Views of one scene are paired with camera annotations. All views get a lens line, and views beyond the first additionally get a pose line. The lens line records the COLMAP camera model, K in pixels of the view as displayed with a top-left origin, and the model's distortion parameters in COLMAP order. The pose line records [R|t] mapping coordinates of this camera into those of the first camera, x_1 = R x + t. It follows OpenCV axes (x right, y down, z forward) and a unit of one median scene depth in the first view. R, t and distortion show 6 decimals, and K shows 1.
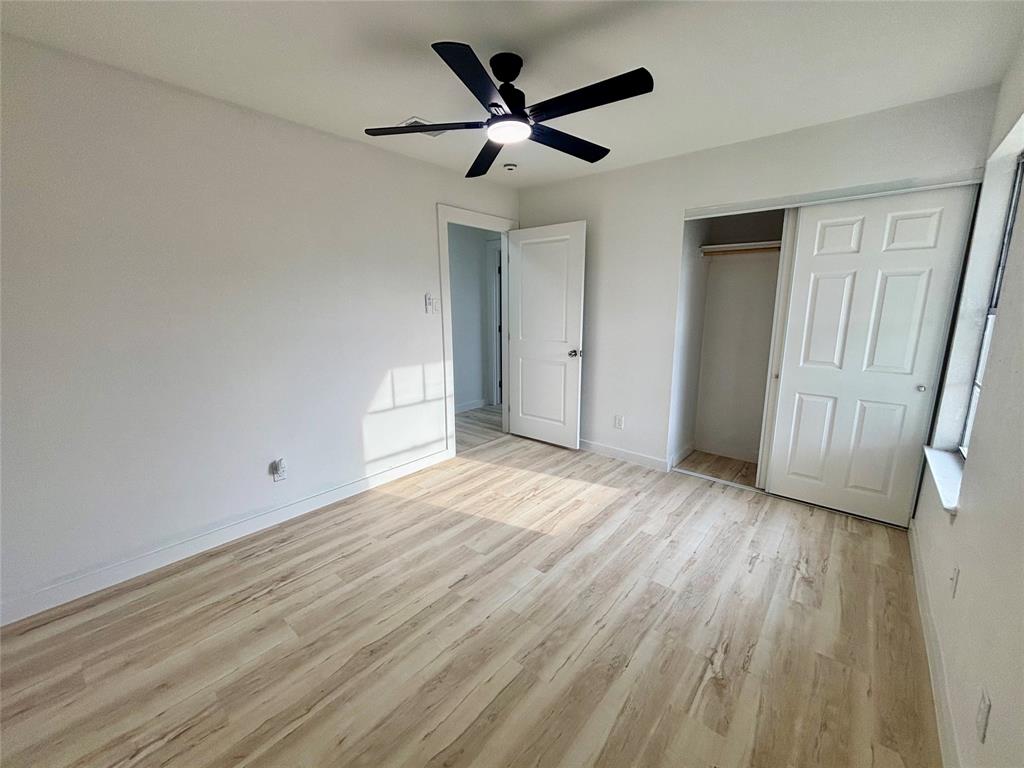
lens RADIAL K [[413.3, 0, 512.0], [0, 413.3, 384.0], [0, 0, 1]] dist [0.002365, -0.000121]
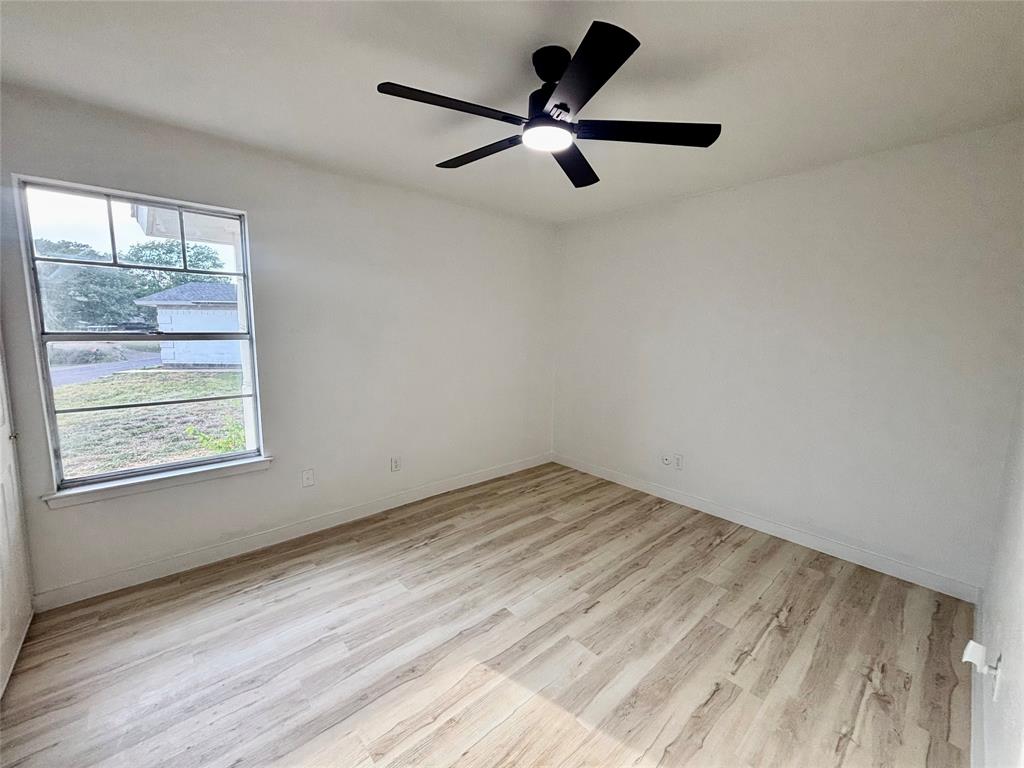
lens RADIAL K [[413.3, 0, 512.0], [0, 413.3, 384.0], [0, 0, 1]] dist [0.002365, -0.000121]
pose [[-0.990649, -0.027127, 0.133712, -0.057007], [0.016554, 0.948896, 0.315153, -0.369005], [-0.135428, 0.314420, -0.939574, 1.836156]]
